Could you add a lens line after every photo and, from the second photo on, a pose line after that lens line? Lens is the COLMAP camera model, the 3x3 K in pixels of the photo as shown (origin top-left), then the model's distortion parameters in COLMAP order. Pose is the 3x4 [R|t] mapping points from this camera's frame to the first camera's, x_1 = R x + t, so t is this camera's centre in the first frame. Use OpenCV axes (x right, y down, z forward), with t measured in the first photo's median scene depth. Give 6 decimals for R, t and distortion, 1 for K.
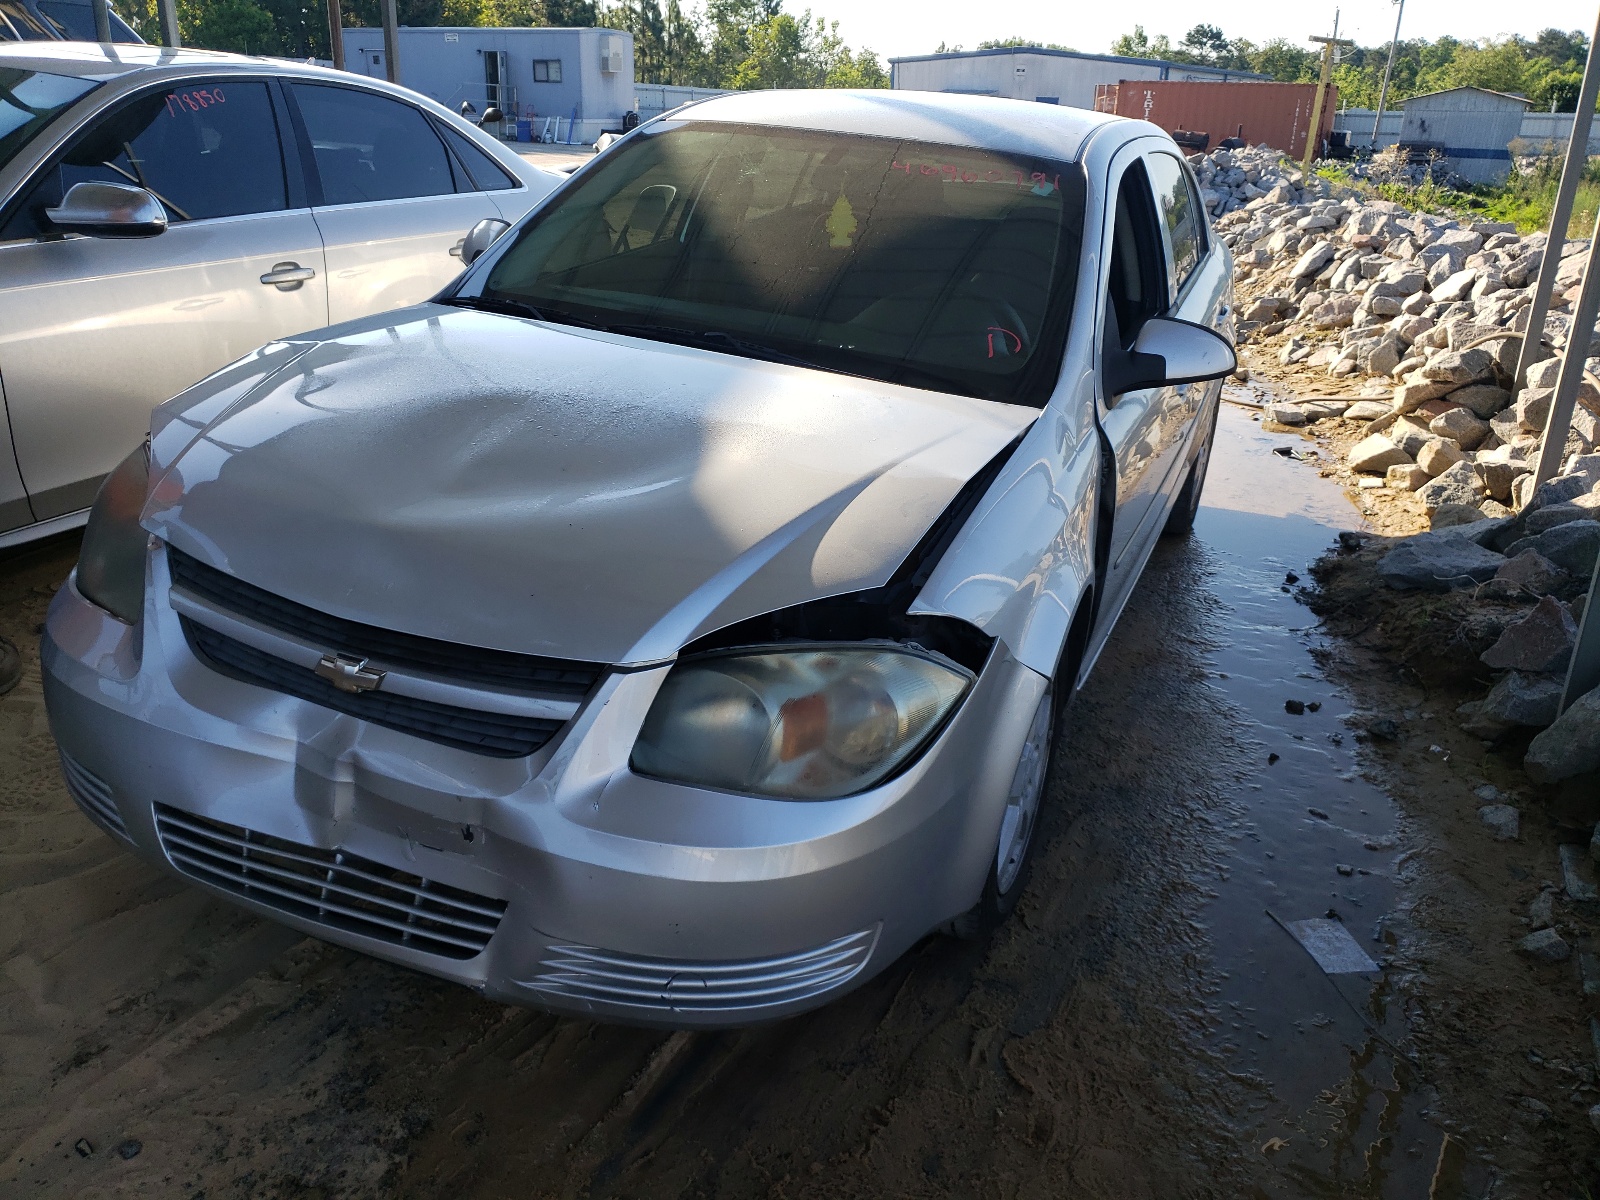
lens RADIAL K [[1243.0, 0, 800.0], [0, 1243.0, 600.0], [0, 0, 1]] dist [-0.023636, 0.041025]
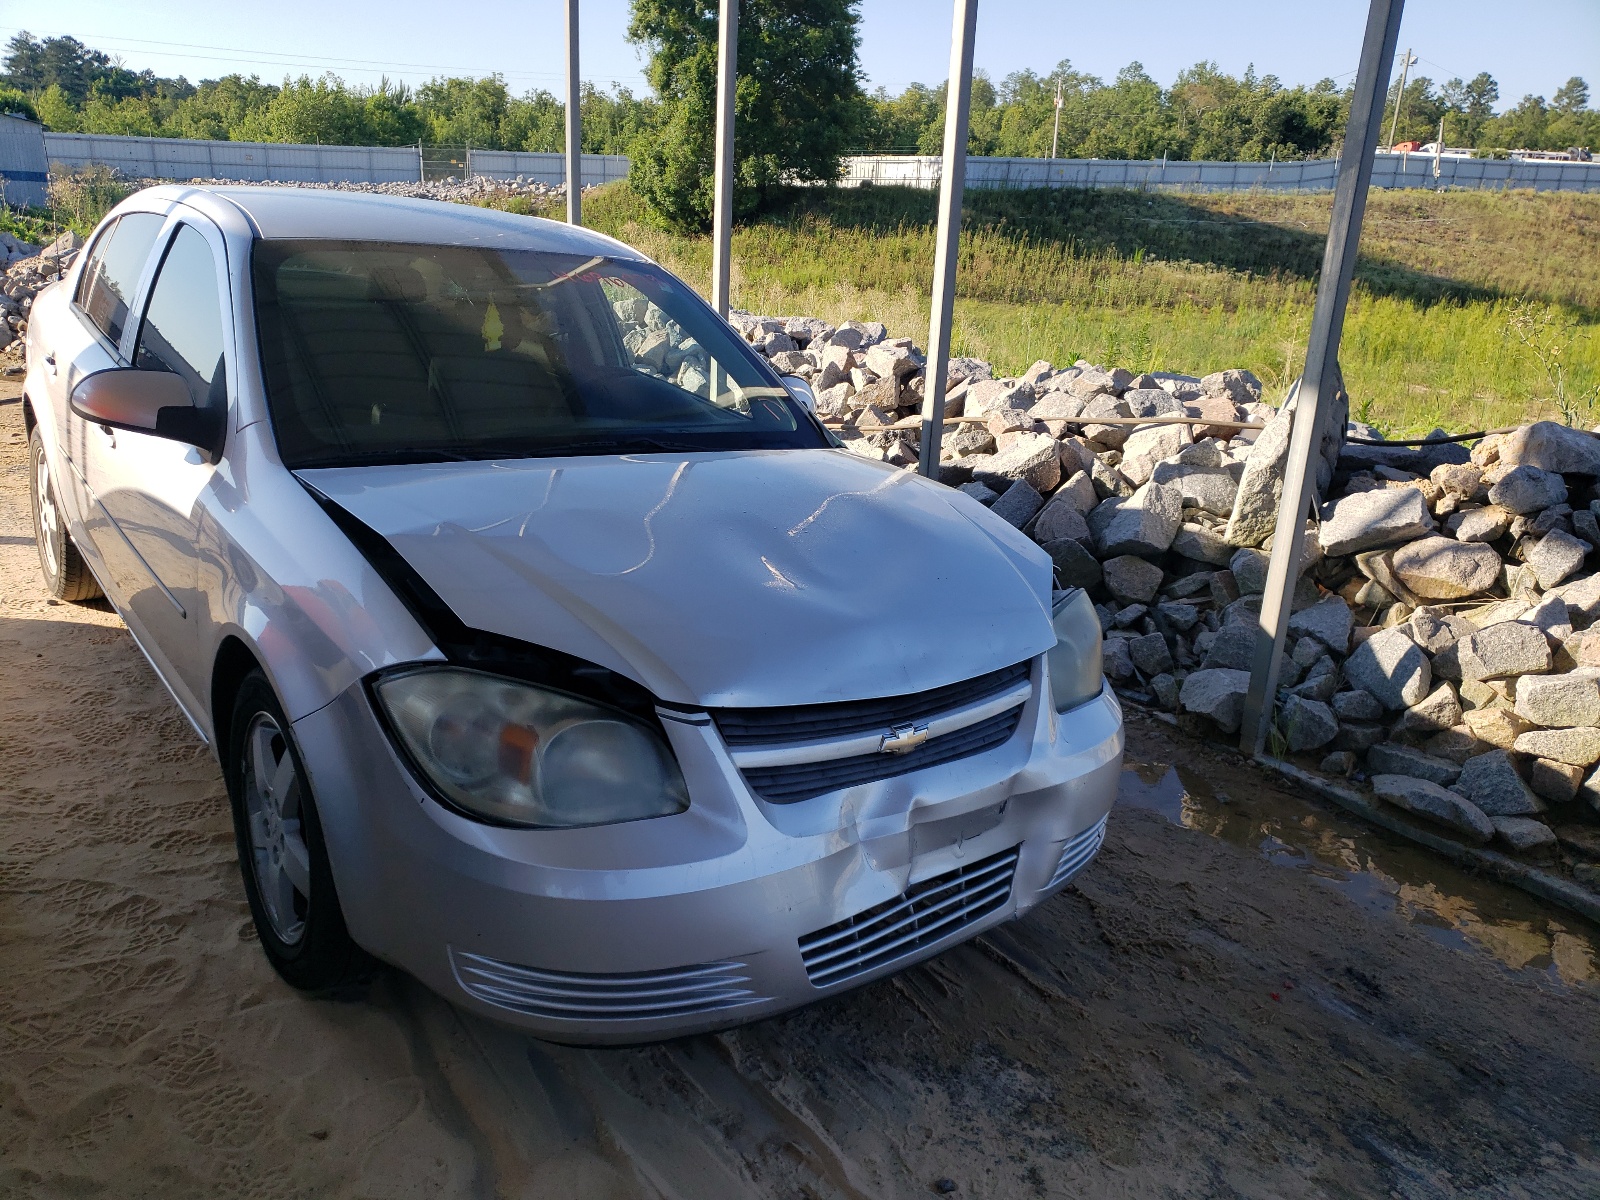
lens RADIAL K [[1298.9, 0, 800.0], [0, 1298.9, 600.0], [0, 0, 1]] dist [-0.000322, -0.058529]
pose [[0.477096, -0.272471, 0.835547, -1.455952], [0.285787, 0.947155, 0.145682, -0.292689], [-0.831087, 0.169285, 0.529753, 0.367462]]
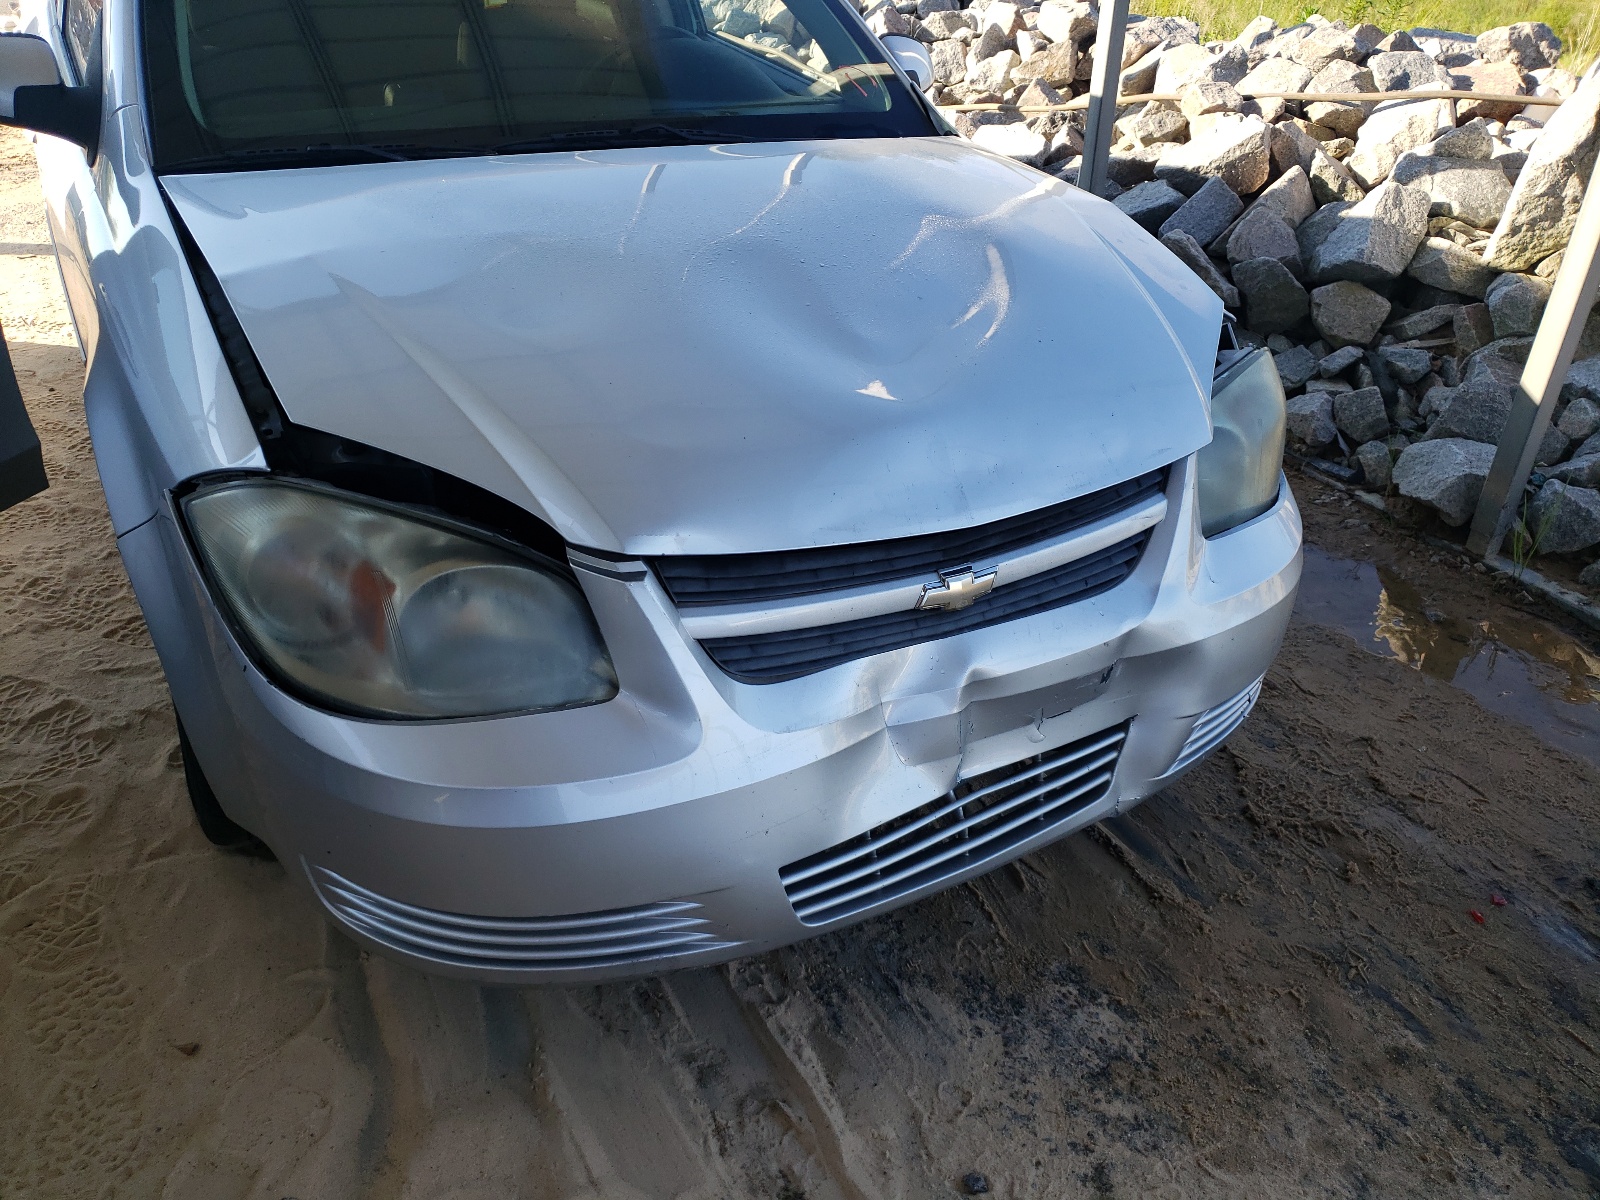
lens RADIAL K [[1243.0, 0, 800.0], [0, 1243.0, 600.0], [0, 0, 1]] dist [-0.023636, 0.041025]
pose [[0.608694, -0.438176, 0.661433, -0.996059], [0.294132, 0.898884, 0.324800, -0.244828], [-0.736870, -0.003156, 0.676027, 0.494157]]
